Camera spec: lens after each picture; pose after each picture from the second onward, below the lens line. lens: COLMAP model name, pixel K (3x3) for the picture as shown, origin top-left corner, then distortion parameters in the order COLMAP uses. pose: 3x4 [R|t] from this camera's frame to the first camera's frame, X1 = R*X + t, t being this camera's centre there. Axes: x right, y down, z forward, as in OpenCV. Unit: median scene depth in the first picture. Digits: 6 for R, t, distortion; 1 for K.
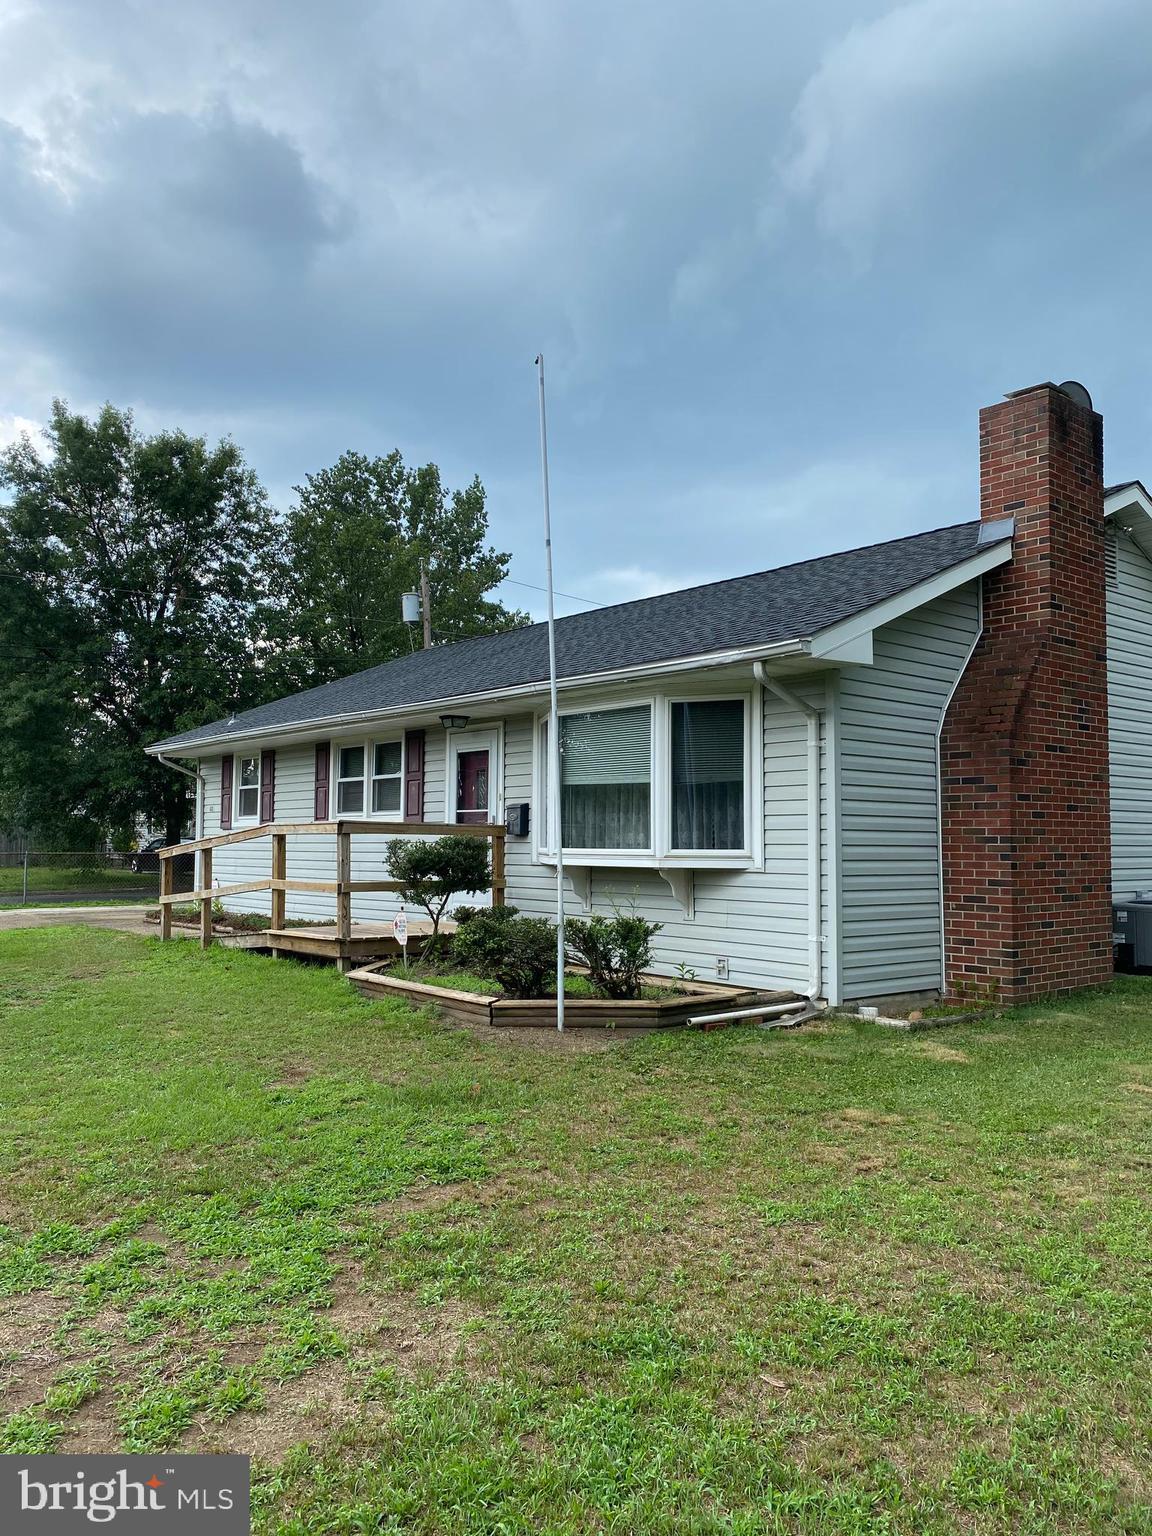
lens RADIAL K [[1190.8, 0, 577.7], [0, 1190.8, 766.1], [0, 0, 1]] dist [0.067419, -0.119215]
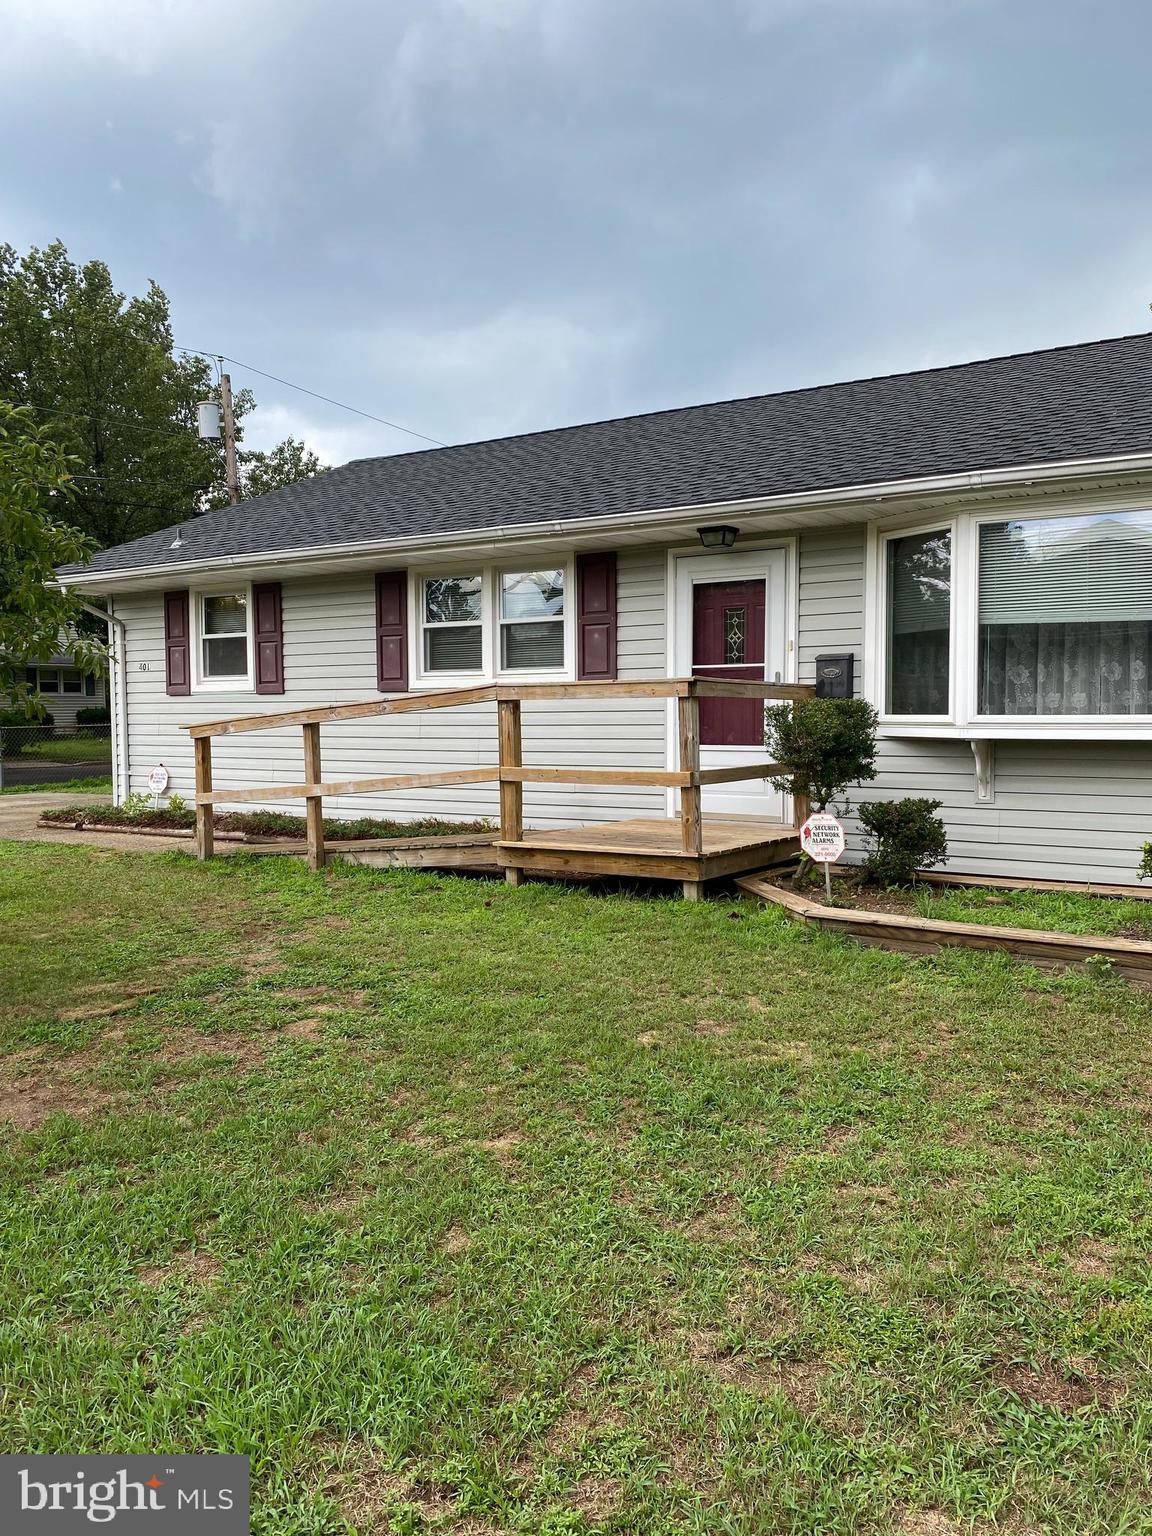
lens RADIAL K [[1190.8, 0, 578.8], [0, 1190.8, 772.9], [0, 0, 1]] dist [0.067419, -0.119215]
pose [[0.944143, -0.025440, 0.328553, -0.386666], [-0.009686, 0.994443, 0.104833, 0.026010], [-0.329394, -0.102160, 0.938649, 0.328738]]
